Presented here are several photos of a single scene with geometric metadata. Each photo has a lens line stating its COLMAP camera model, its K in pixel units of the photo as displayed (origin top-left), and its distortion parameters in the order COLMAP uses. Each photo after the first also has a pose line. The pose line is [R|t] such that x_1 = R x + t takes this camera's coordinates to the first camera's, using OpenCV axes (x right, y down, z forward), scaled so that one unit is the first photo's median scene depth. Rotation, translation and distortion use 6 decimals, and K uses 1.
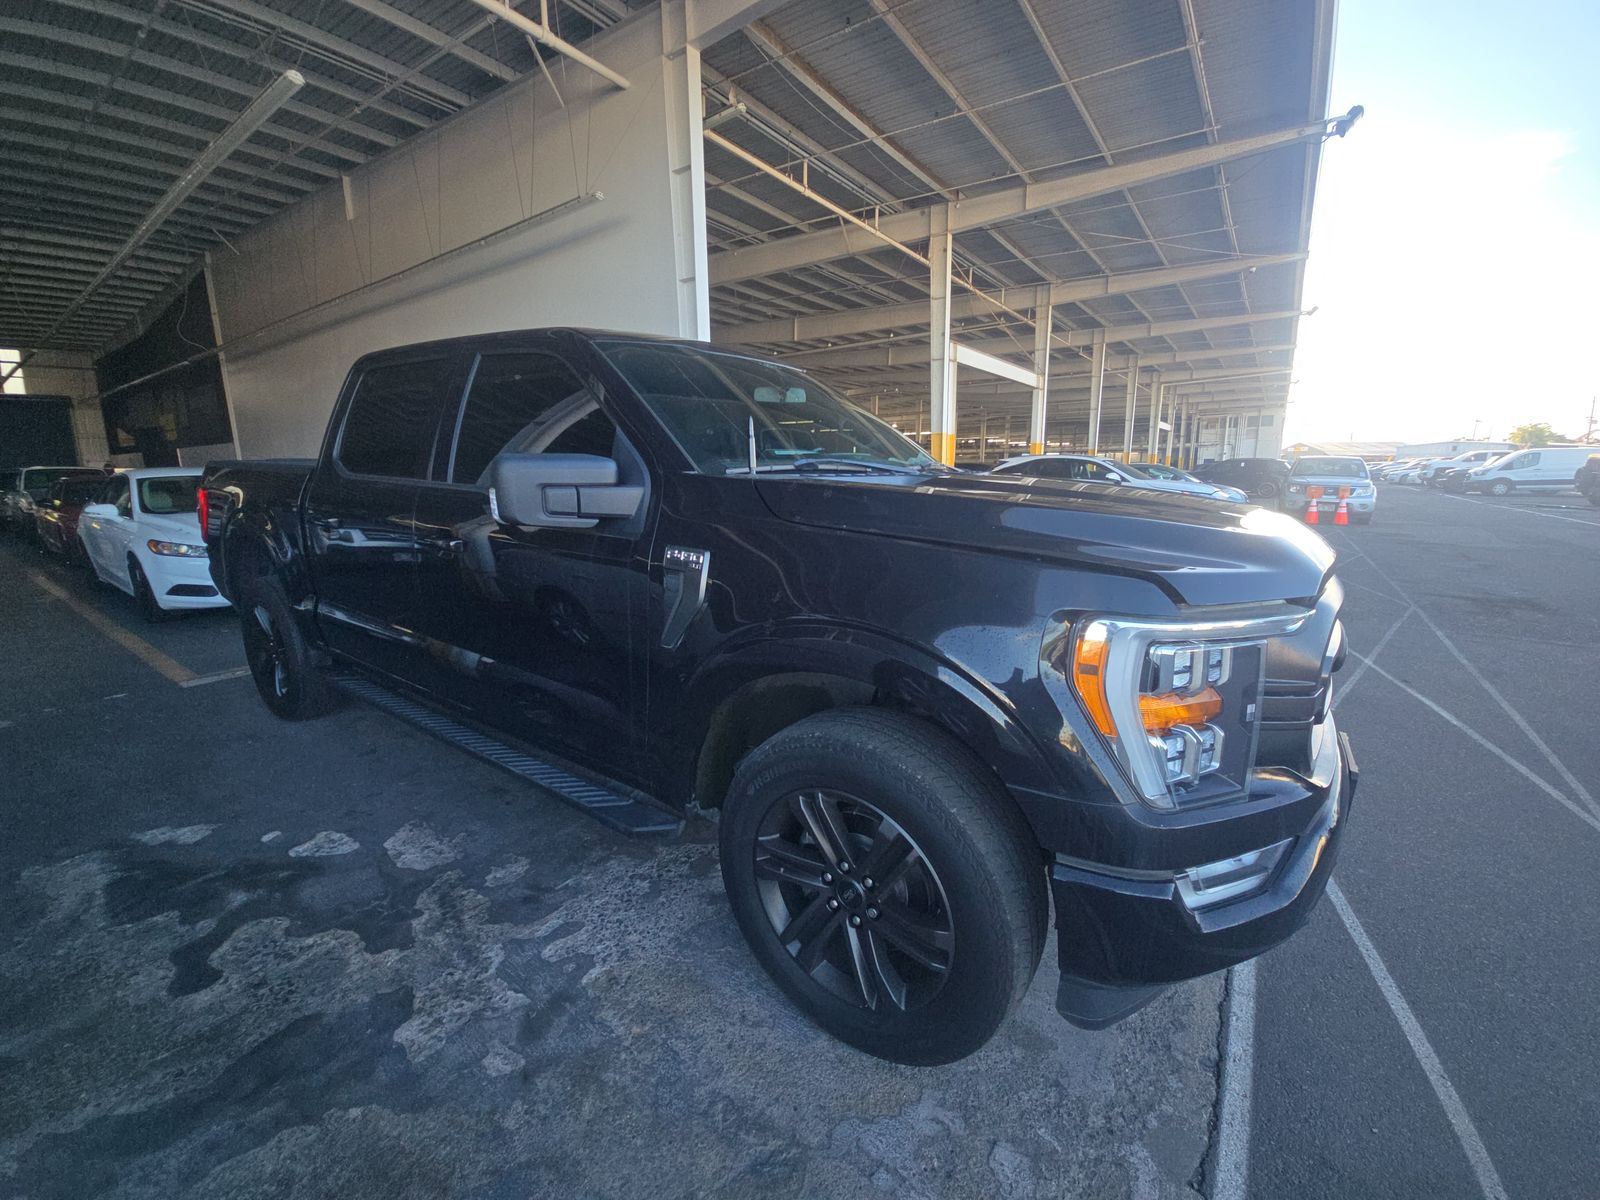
lens RADIAL K [[652.1, 0, 810.7], [0, 652.1, 594.9], [0, 0, 1]] dist [0.000782, -0.000645]
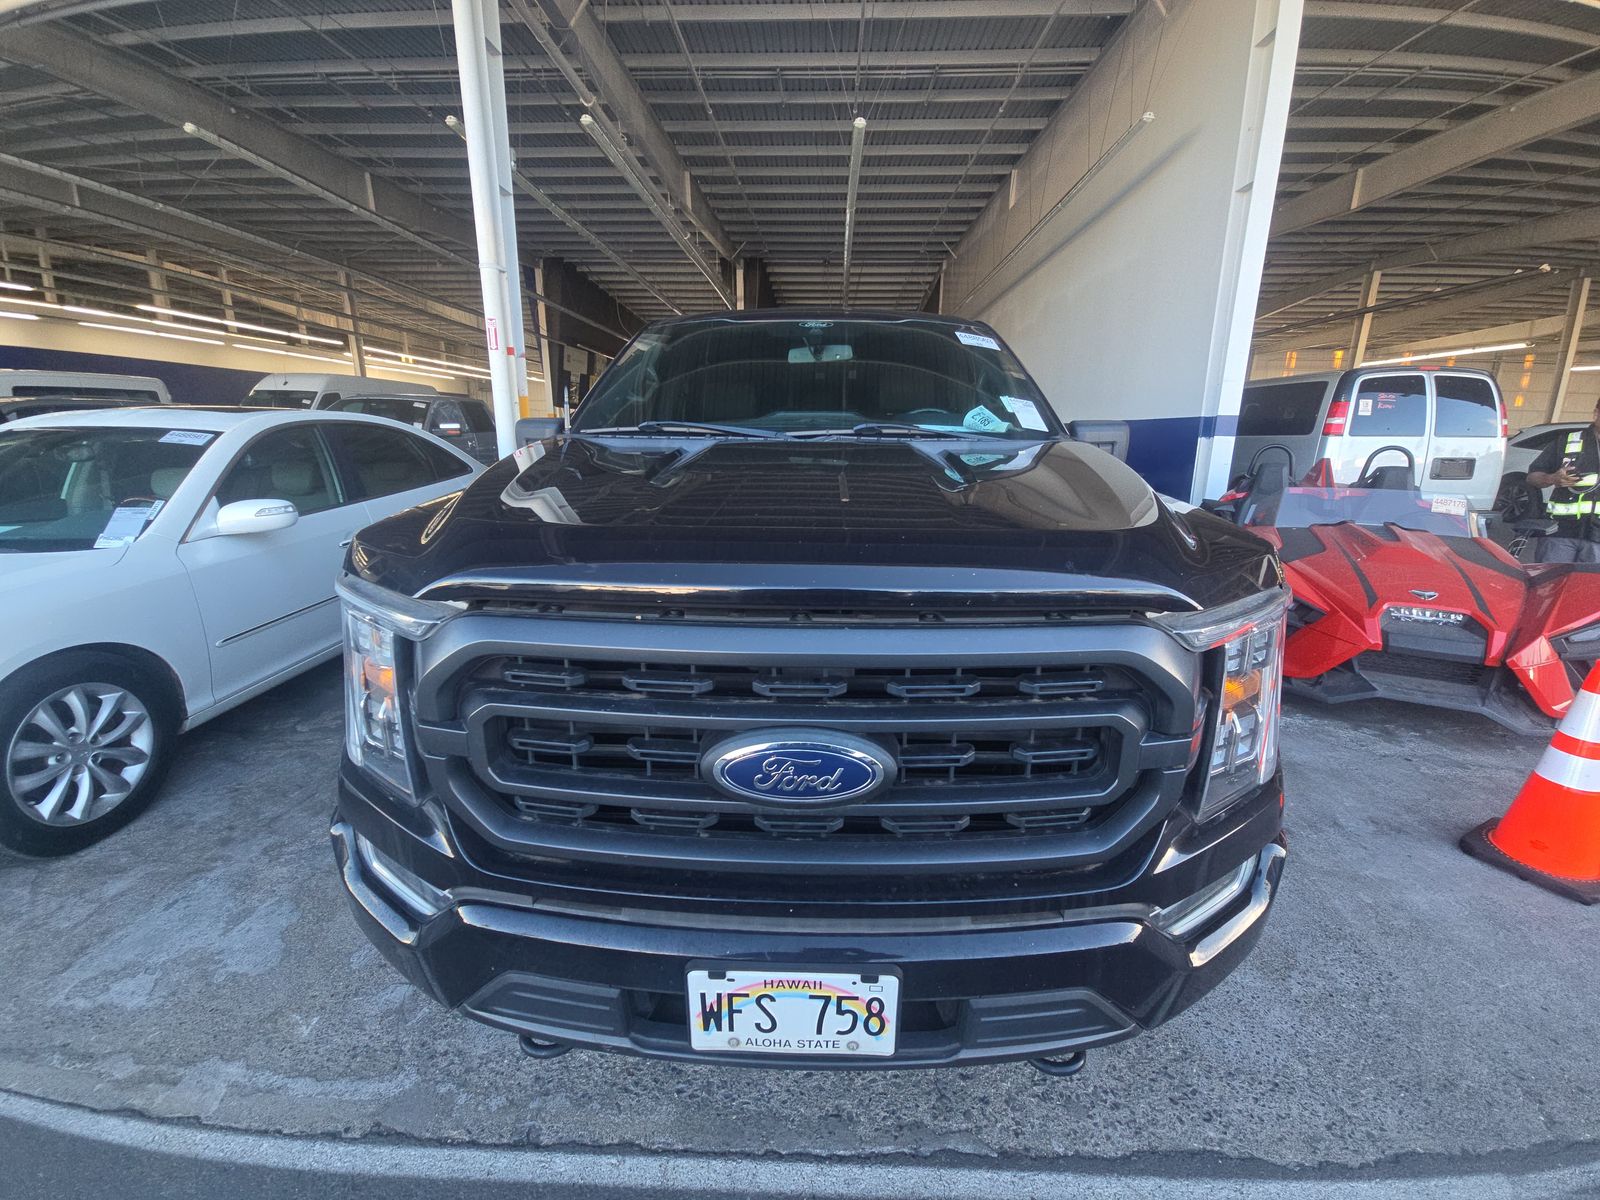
lens RADIAL K [[641.5, 0, 819.7], [0, 641.5, 603.1], [0, 0, 1]] dist [0.018623, -0.012453]
pose [[0.550361, 0.228548, -0.803037, 0.278418], [-0.171159, 0.972262, 0.159406, -0.034679], [0.817195, 0.049716, 0.574213, 0.162591]]
